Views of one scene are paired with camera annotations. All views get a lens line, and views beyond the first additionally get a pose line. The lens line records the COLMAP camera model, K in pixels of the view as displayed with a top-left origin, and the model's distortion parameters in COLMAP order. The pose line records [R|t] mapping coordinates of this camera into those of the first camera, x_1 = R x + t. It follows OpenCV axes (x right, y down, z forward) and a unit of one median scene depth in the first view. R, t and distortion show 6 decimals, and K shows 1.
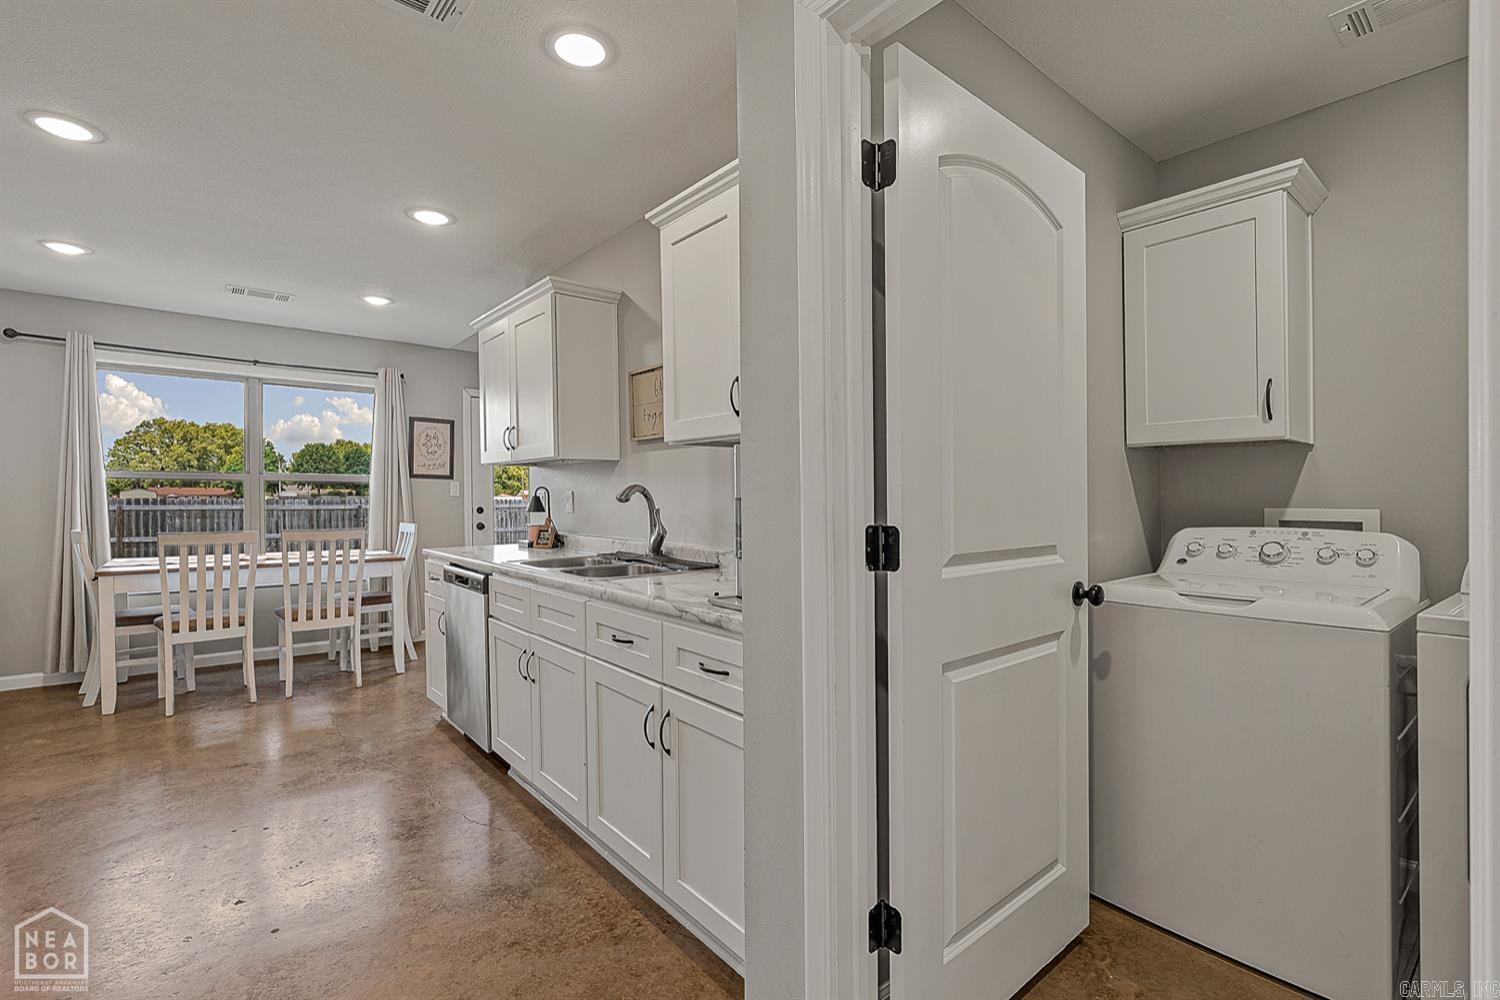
lens RADIAL K [[675.6, 0, 743.5], [0, 675.6, 524.6], [0, 0, 1]] dist [-0.001504, 0.001183]
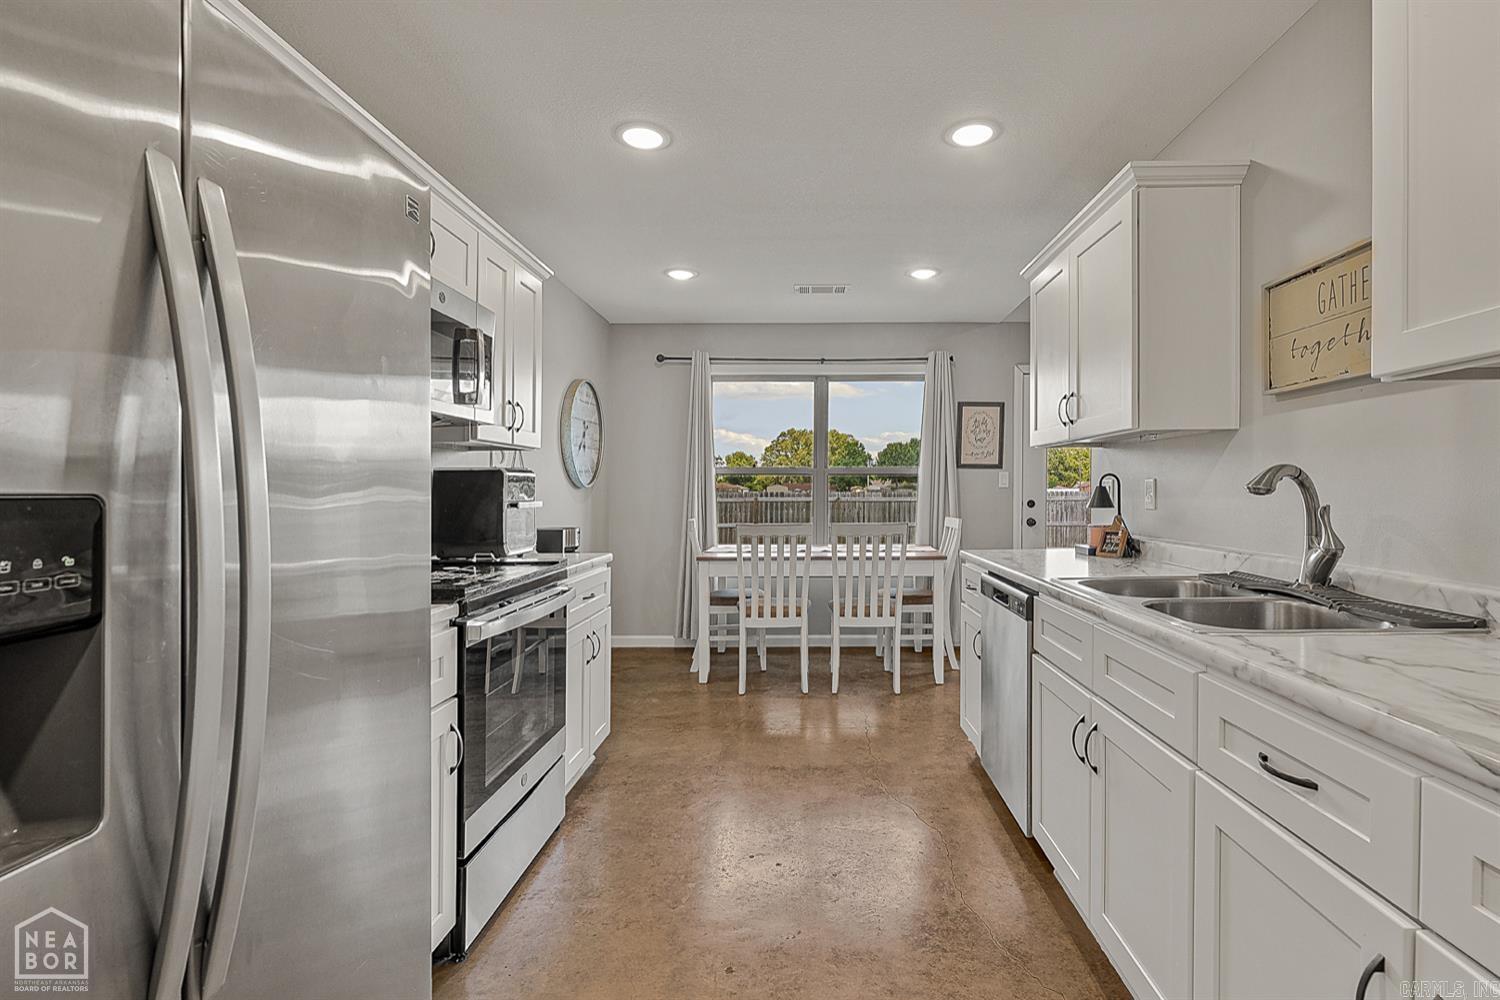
lens RADIAL K [[698.1, 0, 806.8], [0, 698.1, 509.0], [0, 0, 1]] dist [-0.010315, 0.000933]
pose [[0.771933, 0.013180, -0.635568, -0.068011], [-0.021486, 0.999755, -0.005364, -0.005999], [0.635341, 0.017796, 0.772026, 0.199503]]
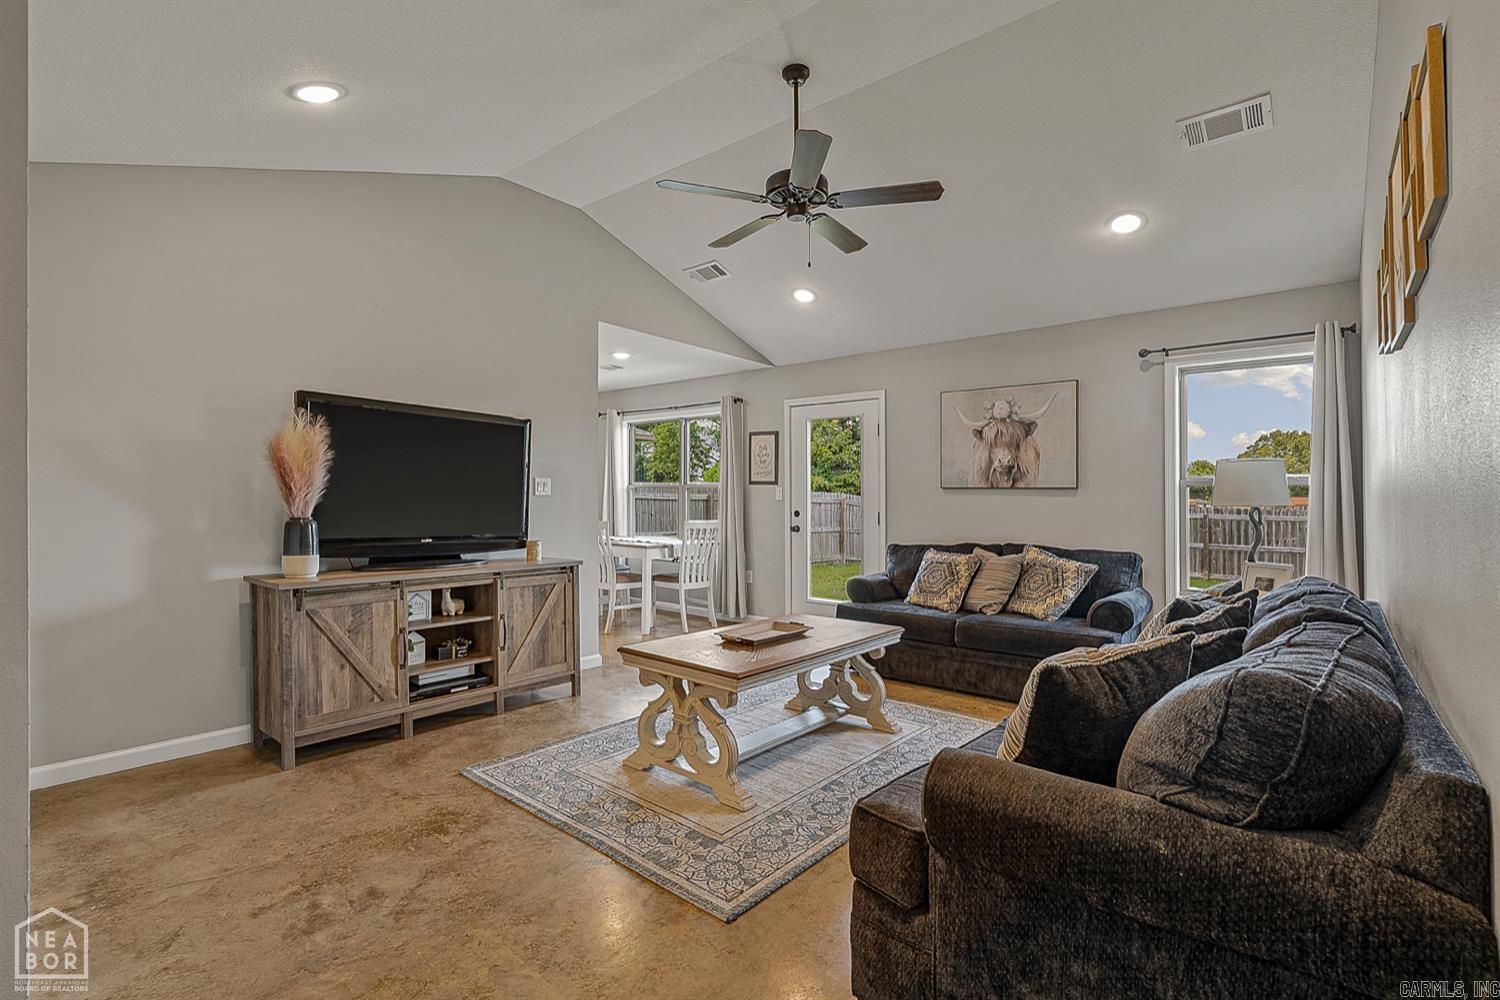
lens RADIAL K [[675.6, 0, 743.5], [0, 675.6, 524.6], [0, 0, 1]] dist [-0.001504, 0.001183]
pose [[0.180031, 0.033140, -0.983103, 0.982340], [-0.048305, 0.998524, 0.024814, -0.041082], [0.982474, 0.043021, 0.181366, 1.145840]]
